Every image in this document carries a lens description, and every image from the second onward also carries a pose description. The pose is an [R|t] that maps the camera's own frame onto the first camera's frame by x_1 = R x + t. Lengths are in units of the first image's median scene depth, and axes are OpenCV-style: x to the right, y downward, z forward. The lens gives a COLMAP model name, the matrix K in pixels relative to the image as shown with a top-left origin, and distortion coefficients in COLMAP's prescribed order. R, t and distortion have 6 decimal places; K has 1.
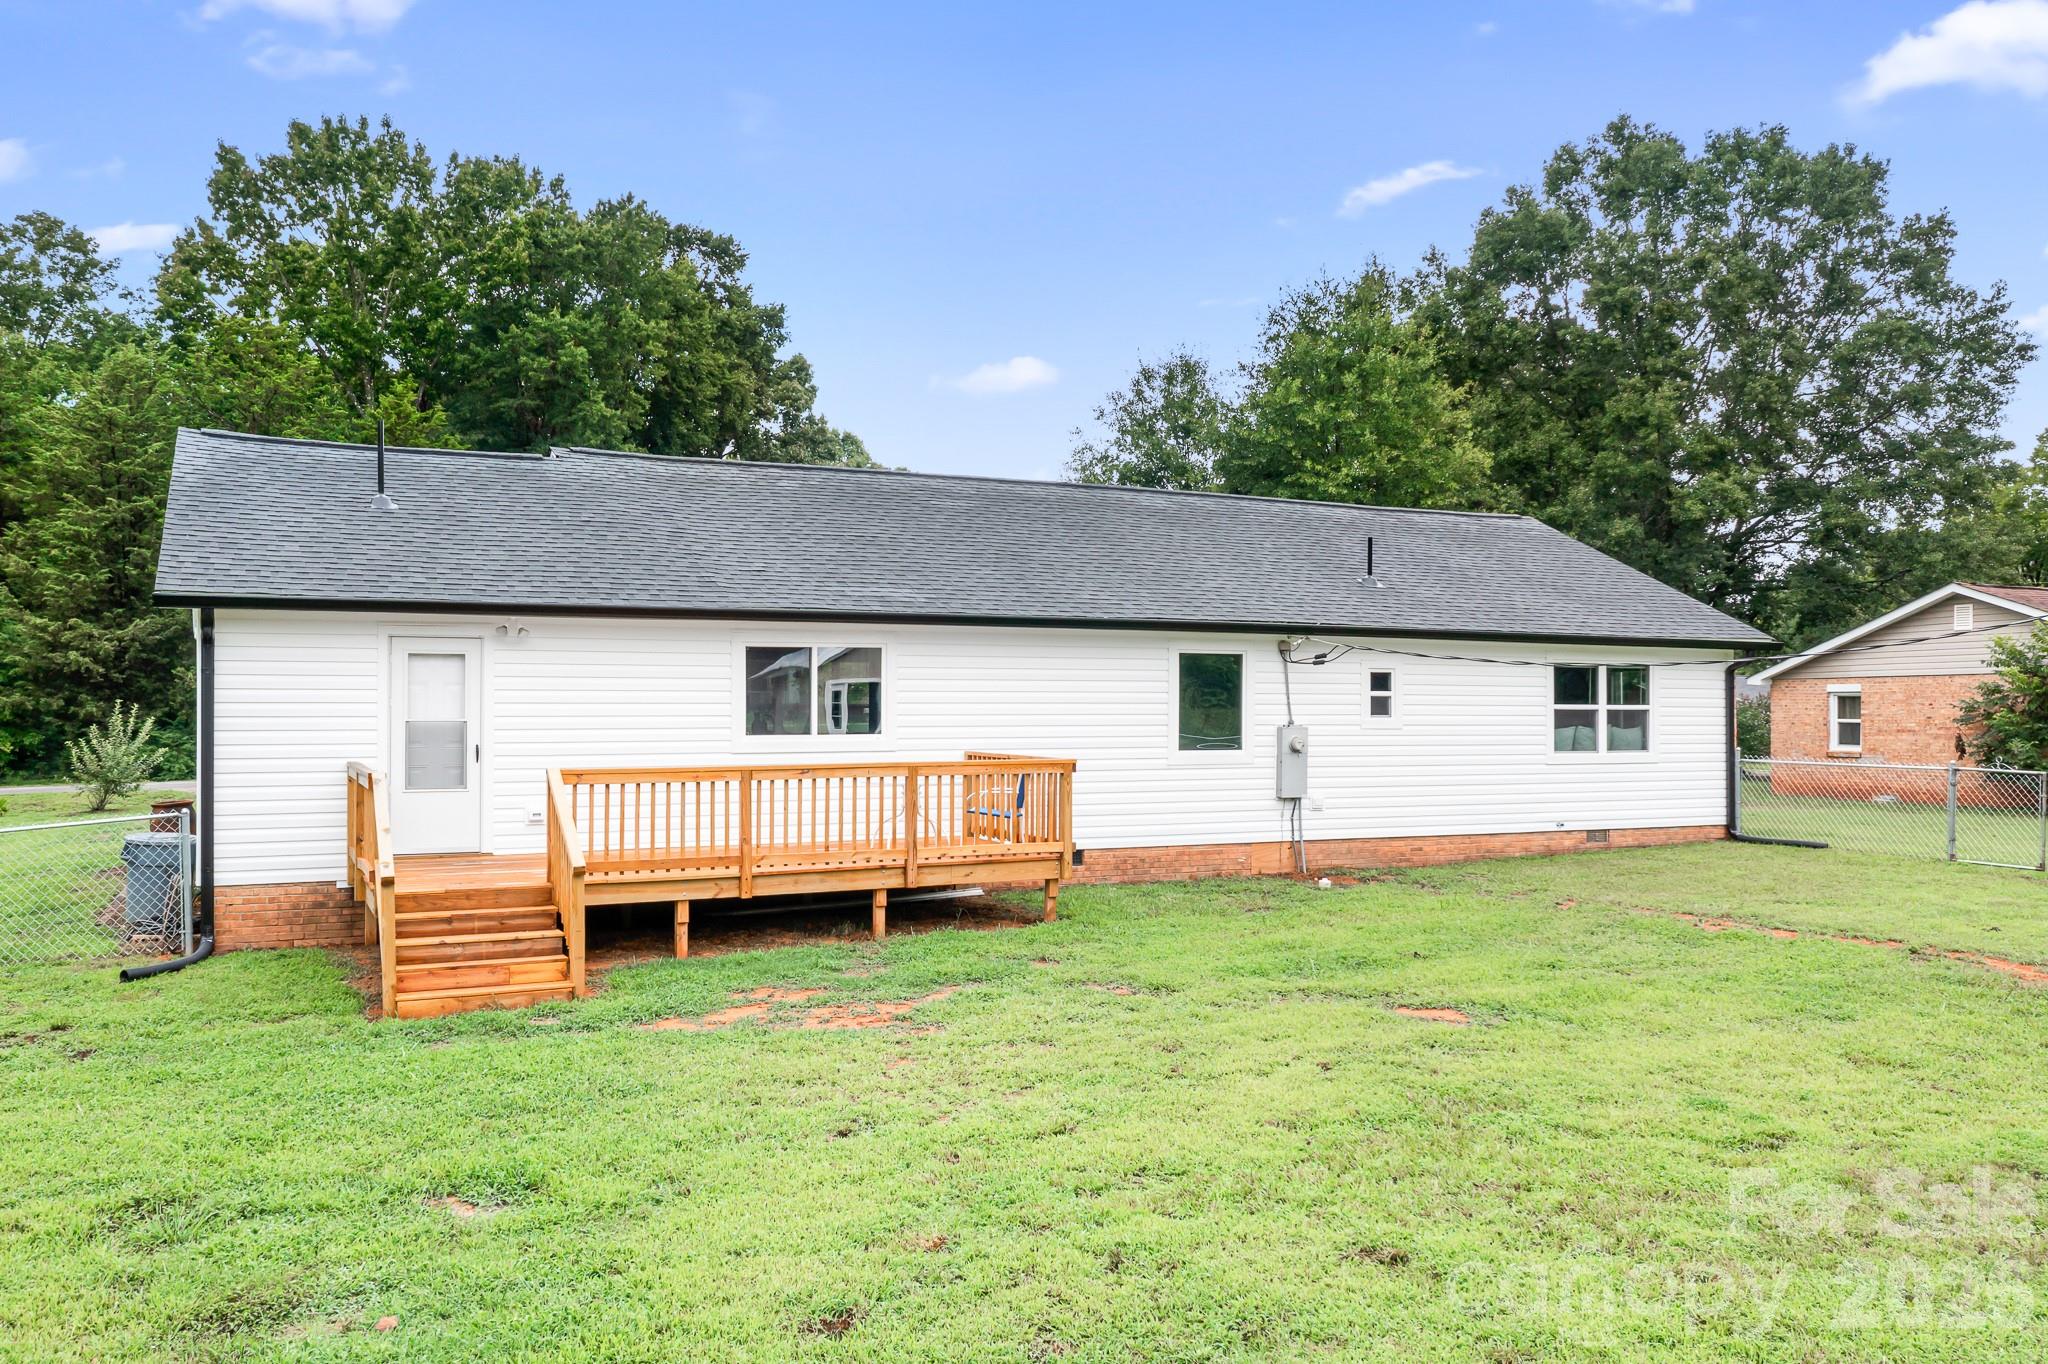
lens RADIAL K [[1618.7, 0, 1017.0], [0, 1618.7, 671.3], [0, 0, 1]] dist [-0.006916, -0.002519]
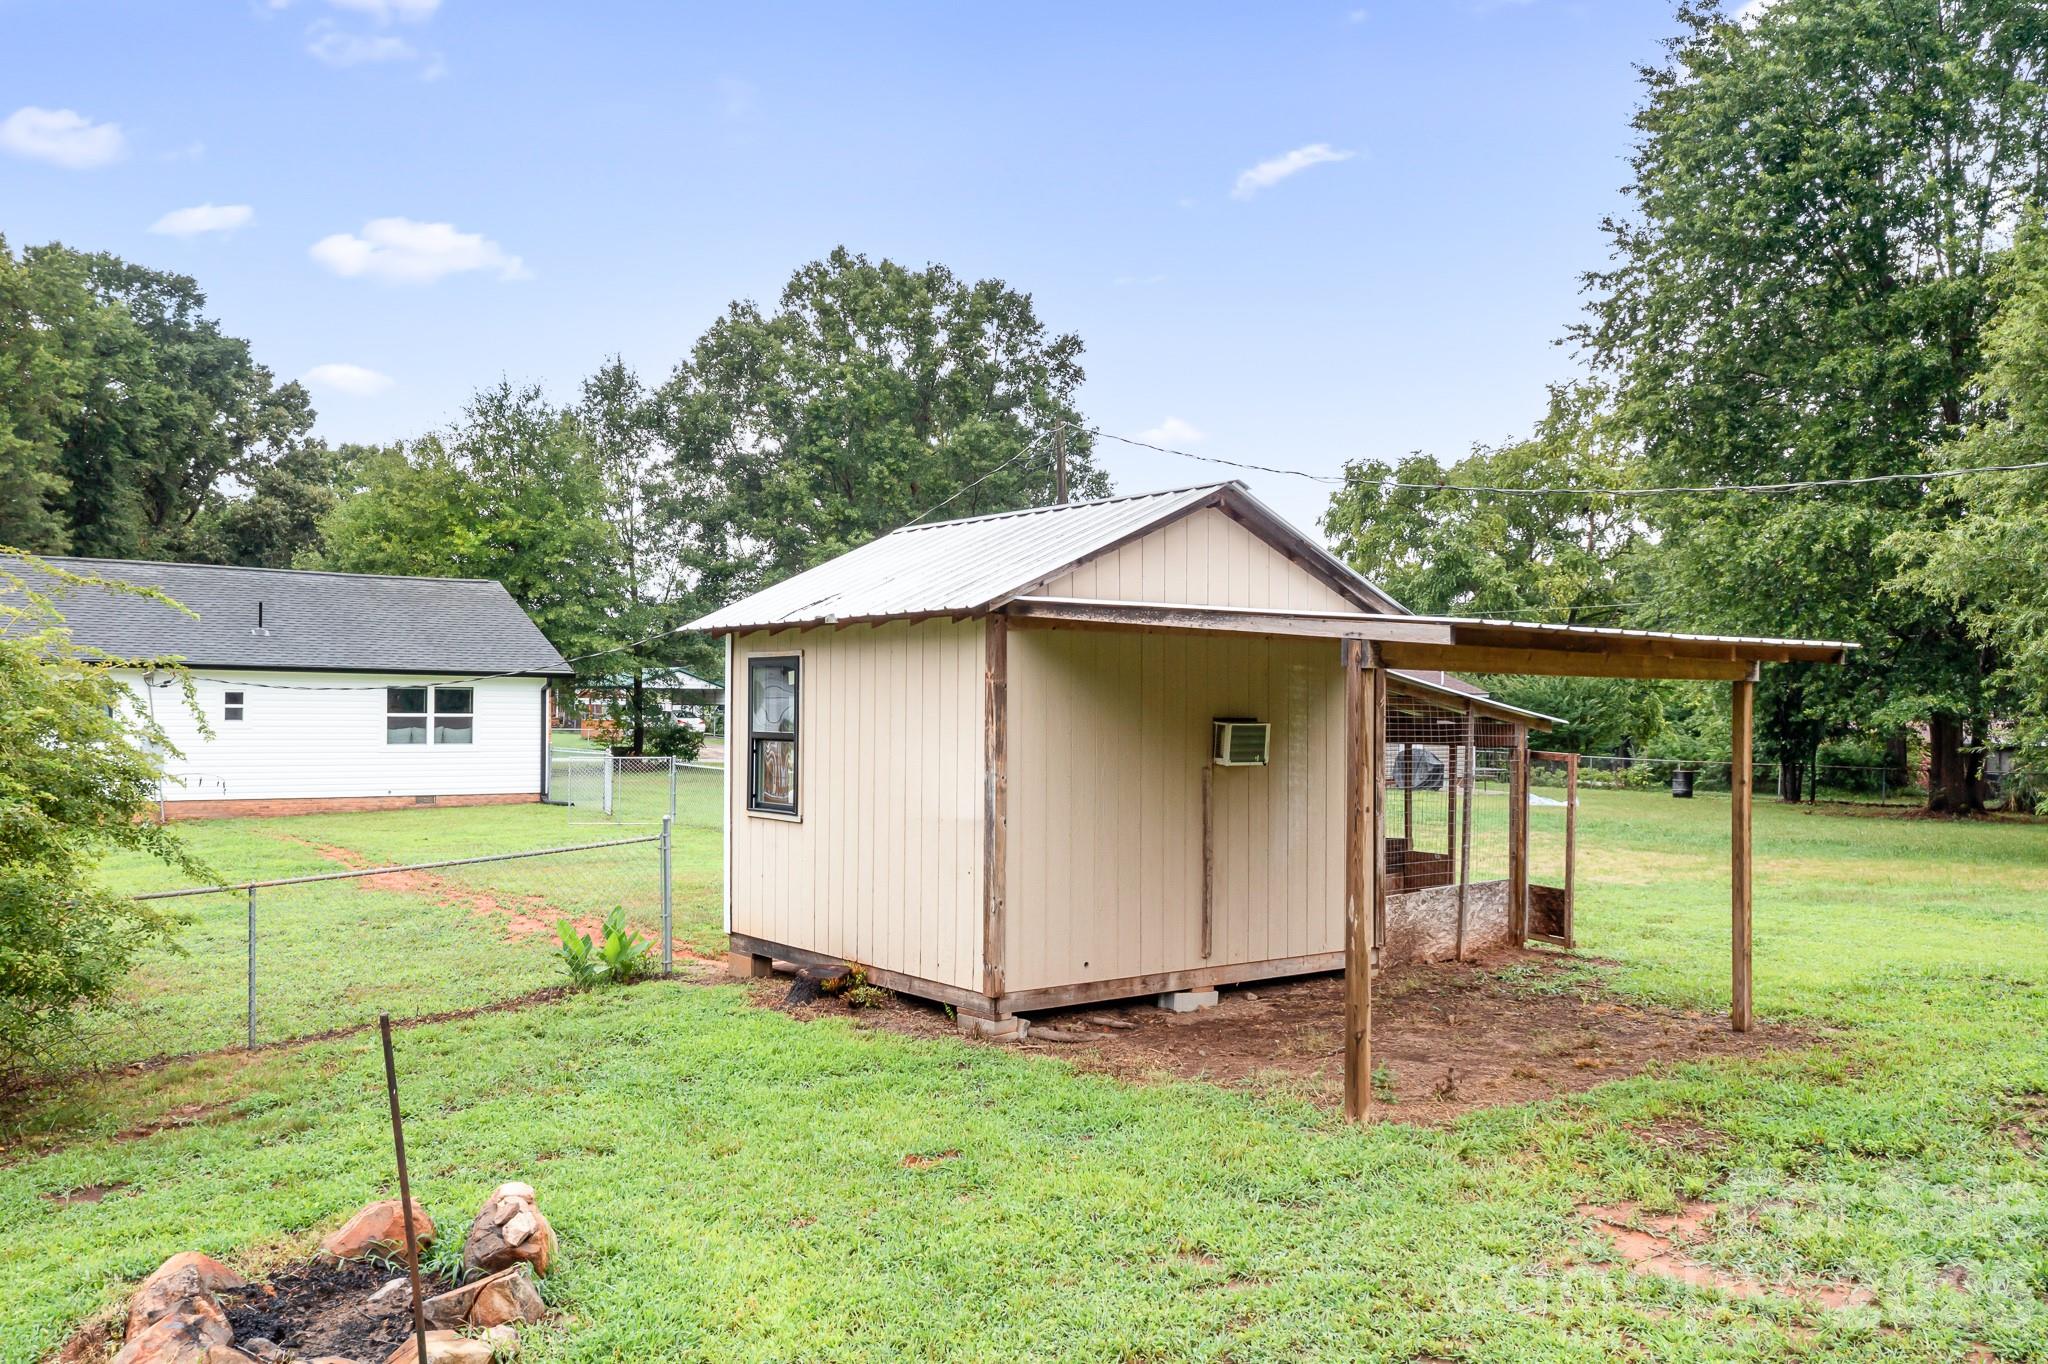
lens RADIAL K [[1647.8, 0, 1024.0], [0, 1647.8, 682.0], [0, 0, 1]] dist [-0.006017, -0.002024]
pose [[0.982663, 0.003736, 0.185364, 0.692773], [-0.003821, 0.999993, 0.000099, -0.012307], [-0.185363, -0.000805, 0.982670, -0.695532]]
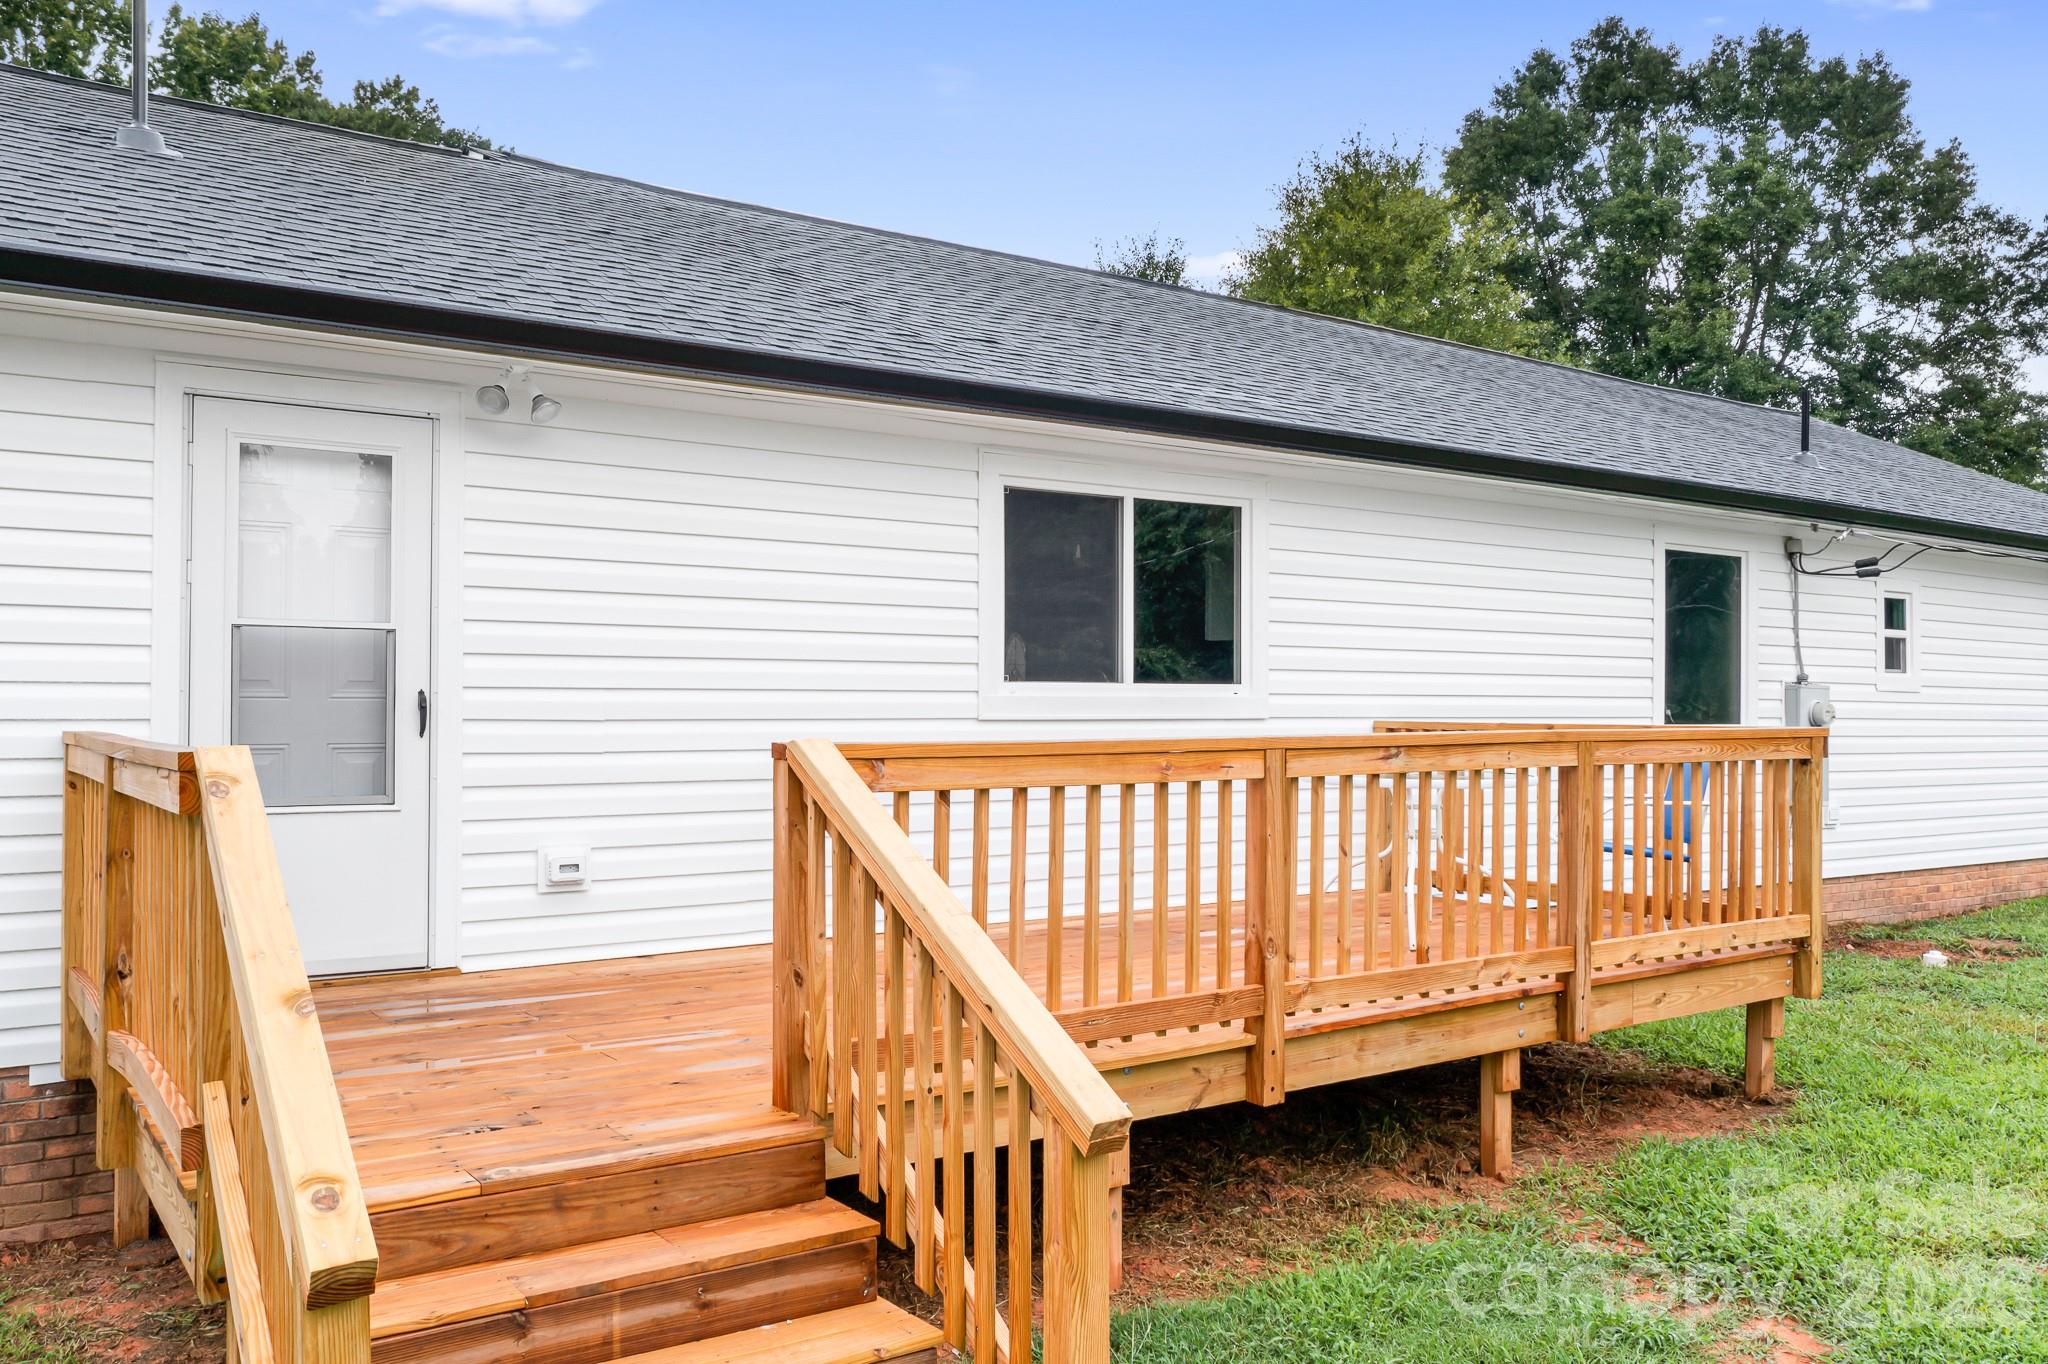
lens RADIAL K [[1618.7, 0, 1017.0], [0, 1618.7, 671.3], [0, 0, 1]] dist [-0.006916, -0.002519]
pose [[0.987091, 0.006497, 0.160030, -0.201784], [-0.006224, 0.999978, -0.002207, 0.032275], [-0.160041, 0.001182, 0.987110, 0.469997]]
